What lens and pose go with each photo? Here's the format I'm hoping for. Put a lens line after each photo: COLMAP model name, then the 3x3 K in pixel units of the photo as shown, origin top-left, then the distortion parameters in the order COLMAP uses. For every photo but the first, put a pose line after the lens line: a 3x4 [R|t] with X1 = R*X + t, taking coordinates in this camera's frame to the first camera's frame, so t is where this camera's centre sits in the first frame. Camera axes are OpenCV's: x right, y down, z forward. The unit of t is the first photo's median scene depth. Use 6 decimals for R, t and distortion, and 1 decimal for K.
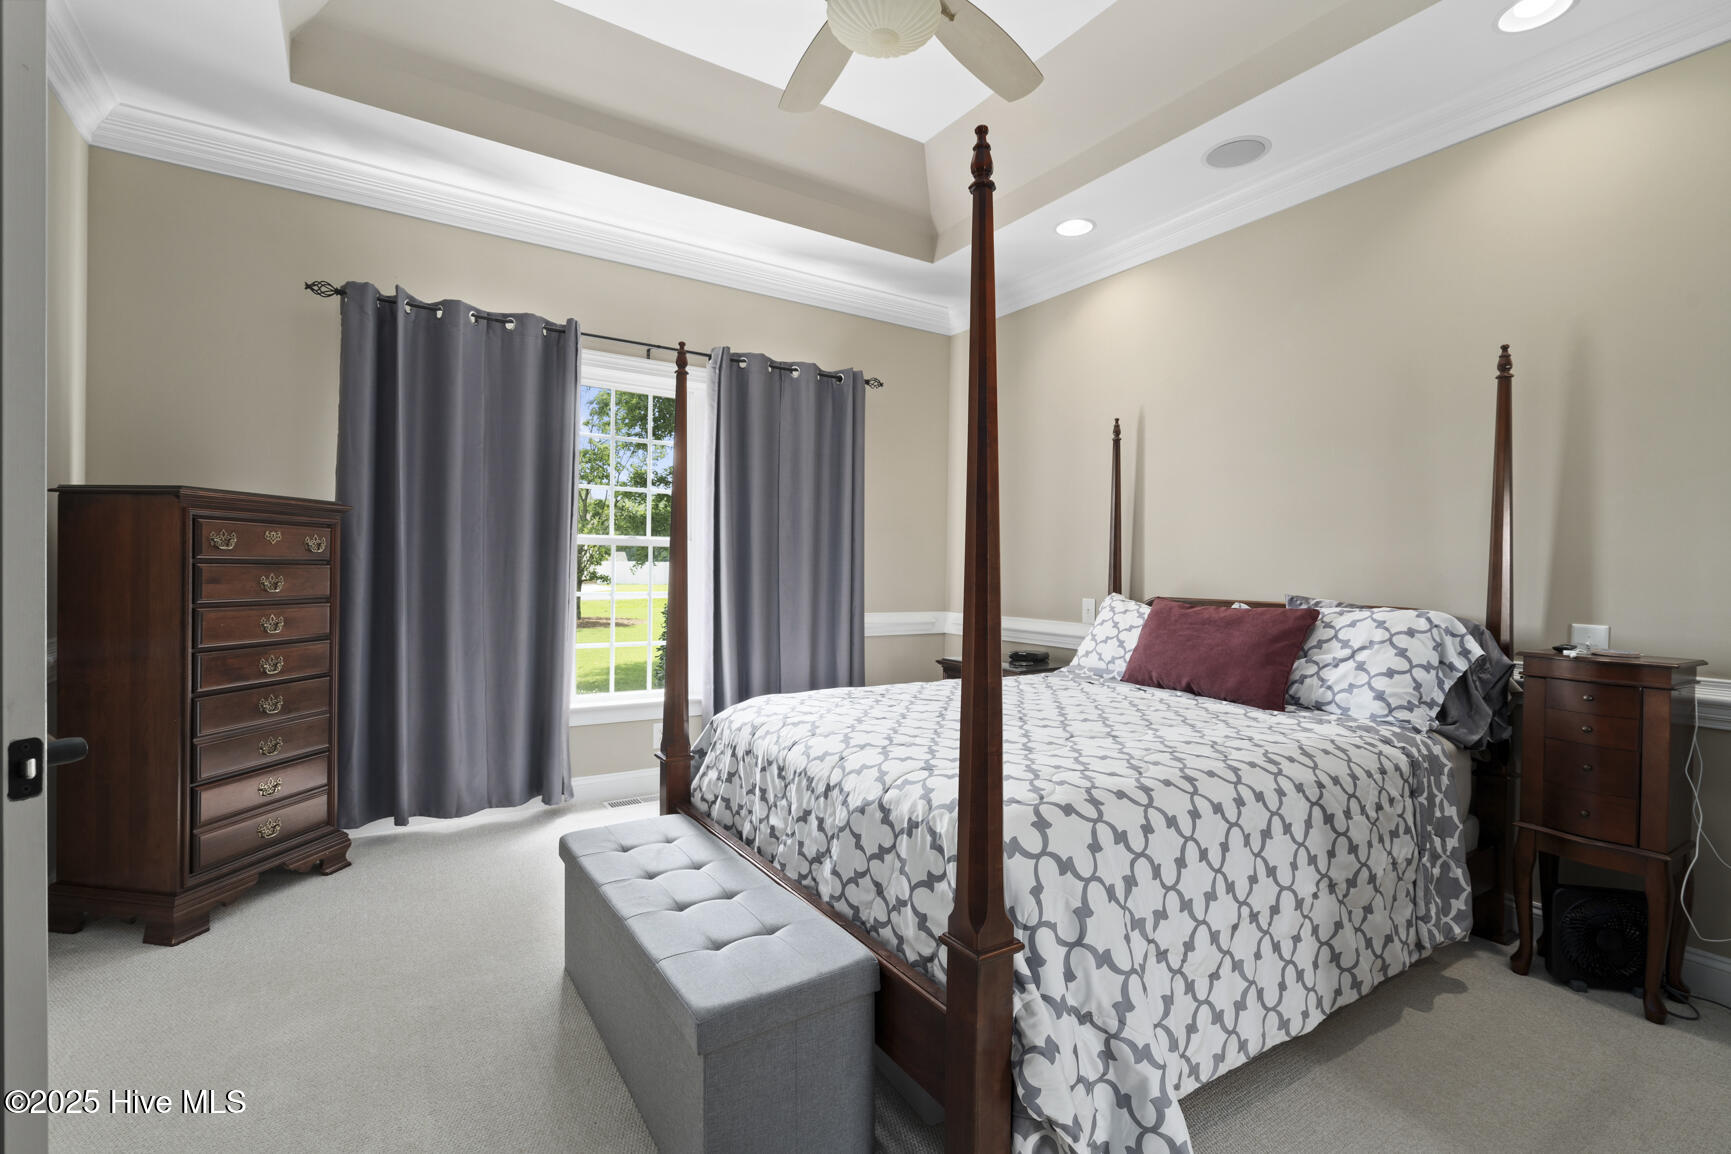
lens RADIAL K [[801.6, 0, 865.7], [0, 801.6, 575.4], [0, 0, 1]] dist [-0.003780, 0.000215]
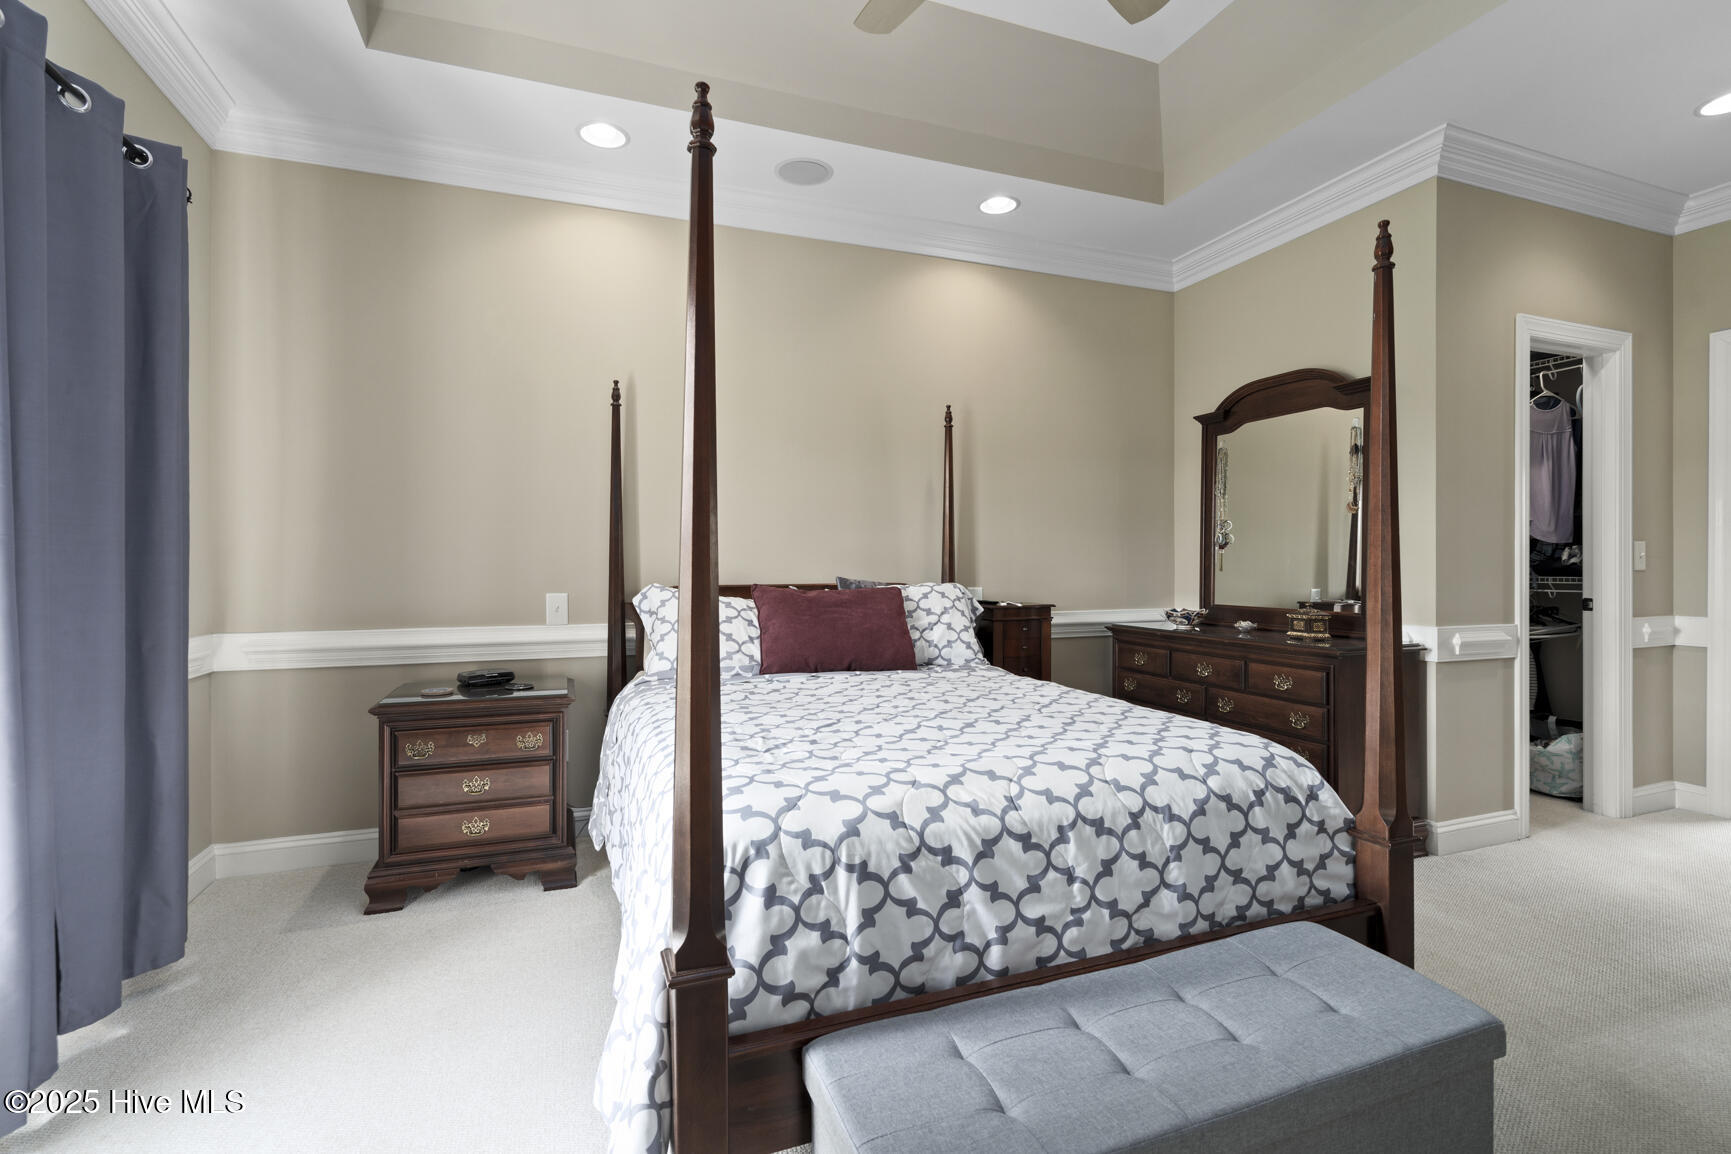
lens RADIAL K [[801.6, 0, 867.0], [0, 801.6, 563.2], [0, 0, 1]] dist [-0.003780, 0.000215]
pose [[0.191269, -0.016049, 0.981407, -0.794933], [0.013768, 0.999812, 0.013666, -0.014495], [-0.981441, 0.010898, 0.191454, 0.954837]]
